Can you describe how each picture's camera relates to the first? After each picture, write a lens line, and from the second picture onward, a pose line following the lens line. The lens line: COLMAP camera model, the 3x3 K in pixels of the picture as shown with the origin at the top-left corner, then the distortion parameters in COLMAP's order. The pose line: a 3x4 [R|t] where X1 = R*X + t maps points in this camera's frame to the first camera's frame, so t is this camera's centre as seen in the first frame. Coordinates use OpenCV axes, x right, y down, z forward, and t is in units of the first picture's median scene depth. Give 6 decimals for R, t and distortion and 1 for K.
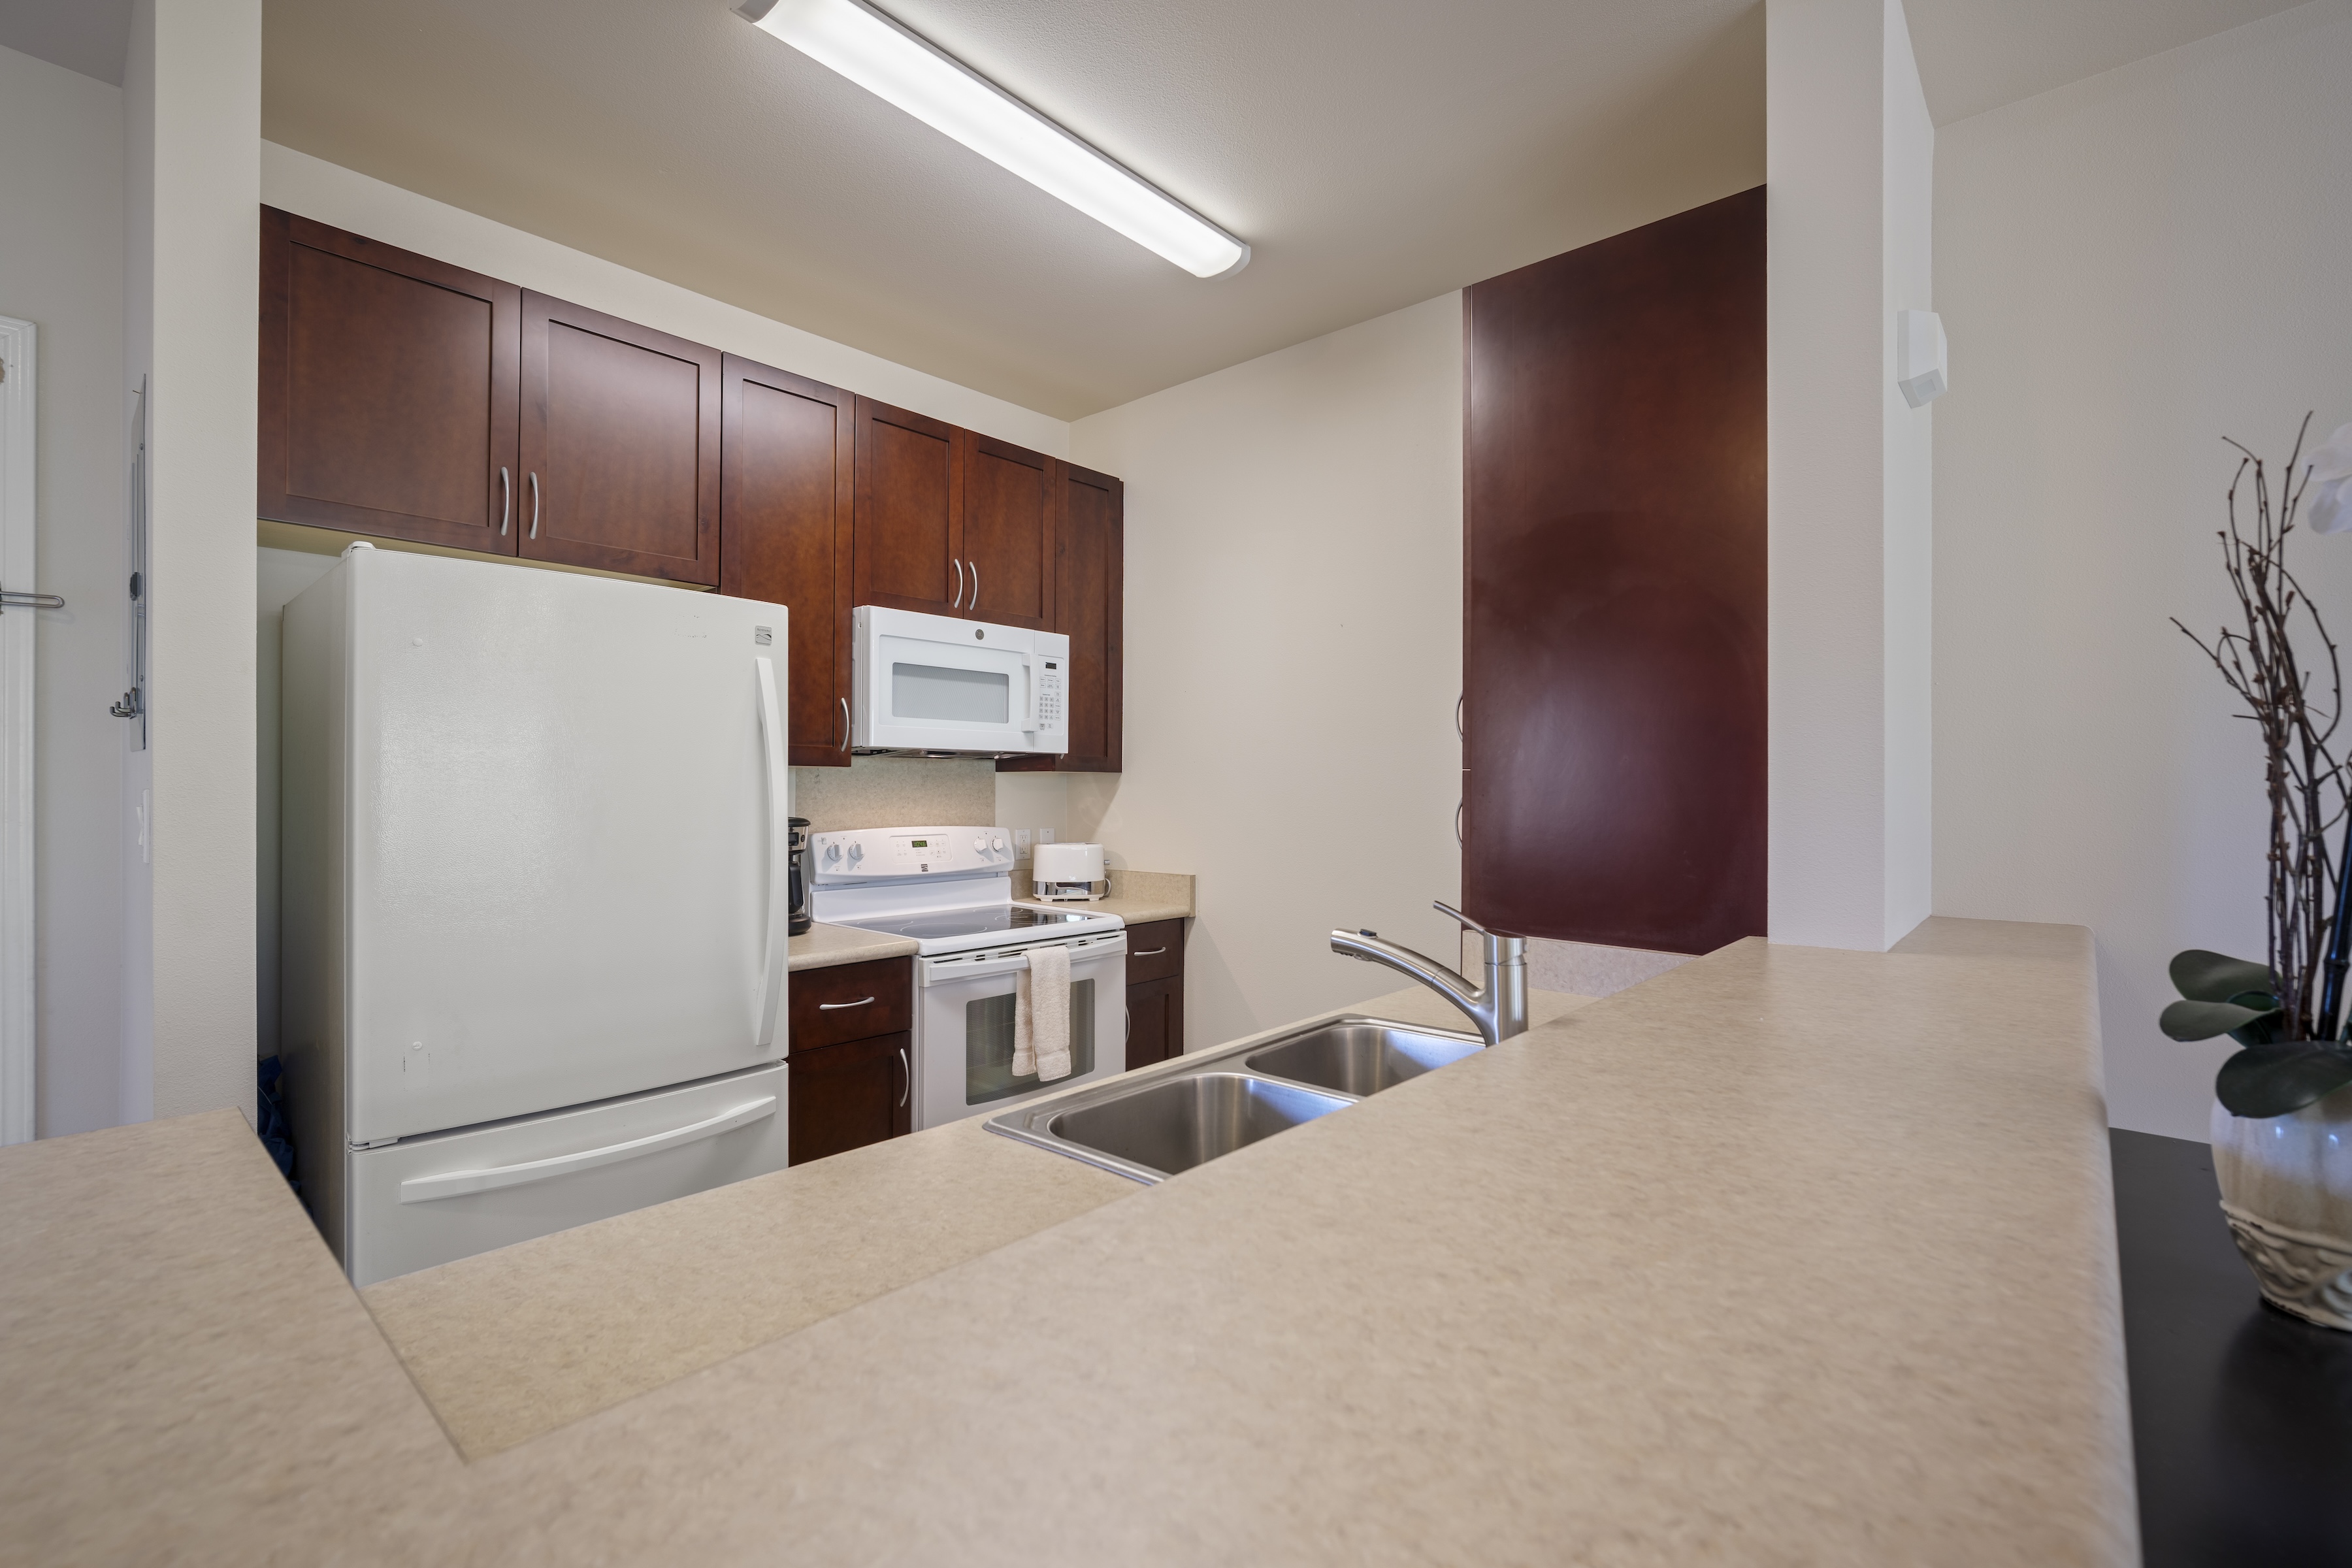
lens RADIAL K [[1049.5, 0, 1183.6], [0, 1049.5, 753.6], [0, 0, 1]] dist [-0.001841, 0.000150]
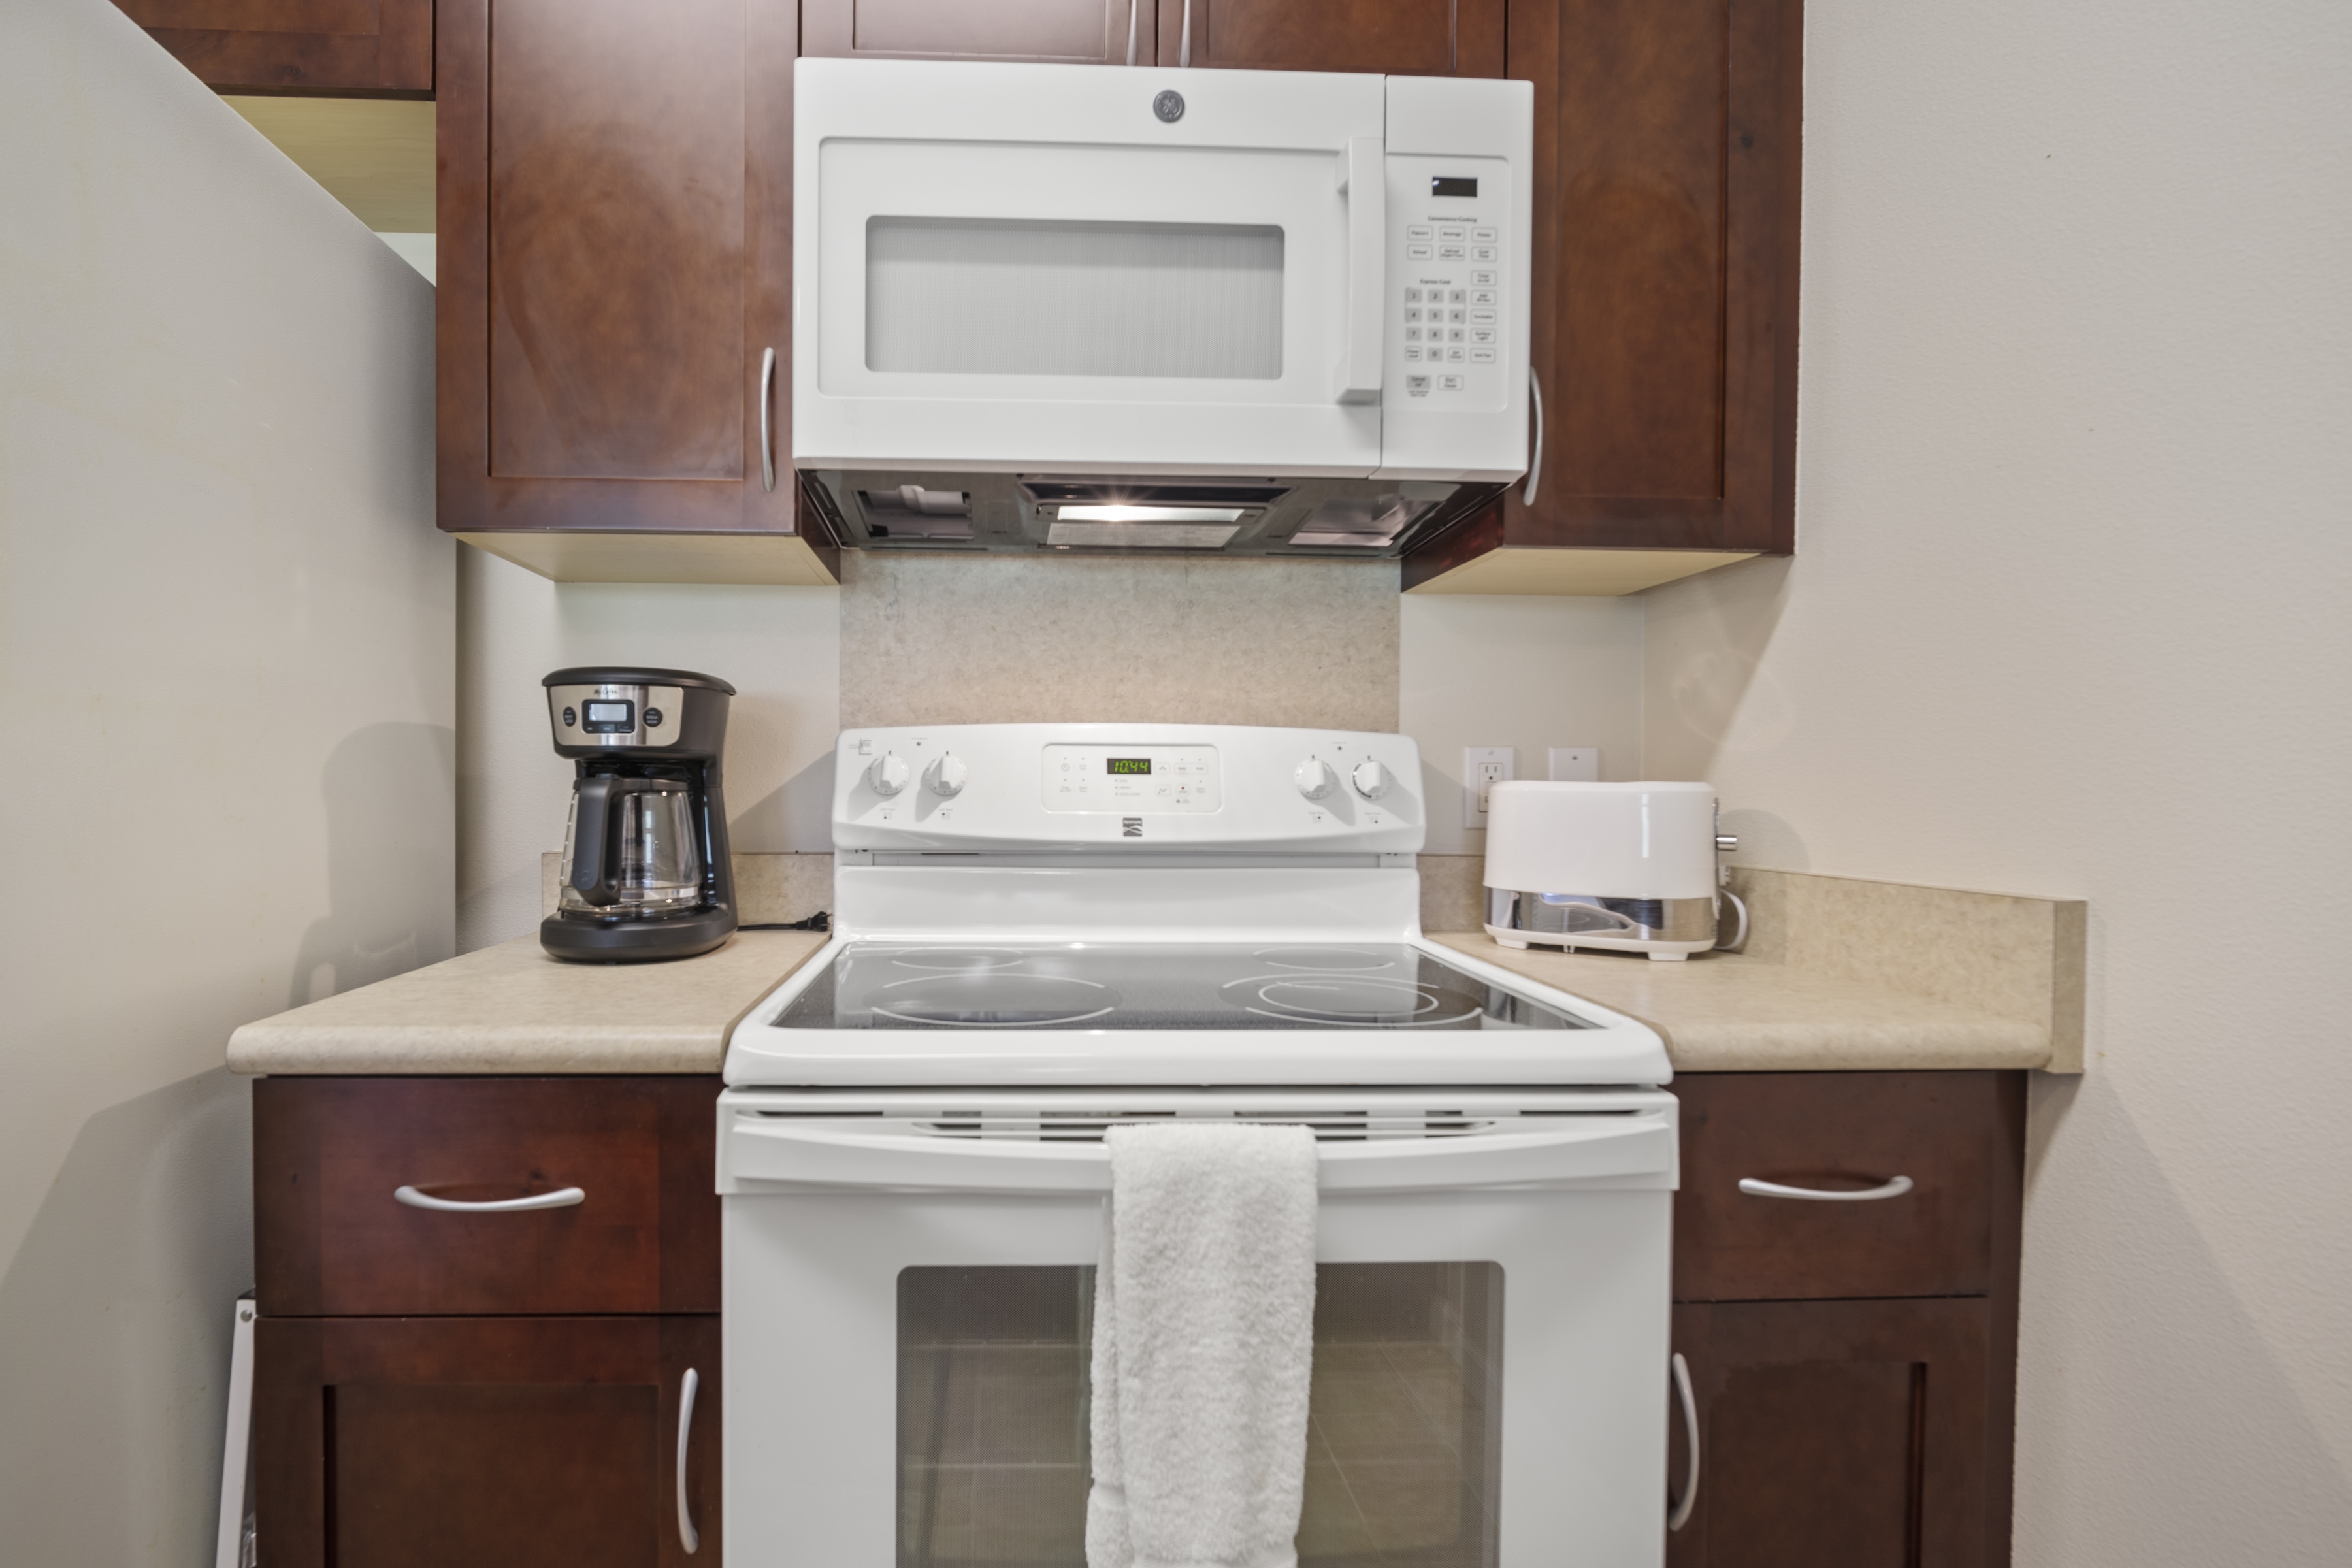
lens RADIAL K [[1035.9, 0, 1175.1], [0, 1035.9, 823.1], [0, 0, 1]] dist [-0.015920, 0.000139]
pose [[0.690743, 0.017751, -0.722882, 0.037986], [0.018559, 0.998934, 0.042263, 0.087911], [0.722862, -0.042609, 0.689678, 0.719693]]
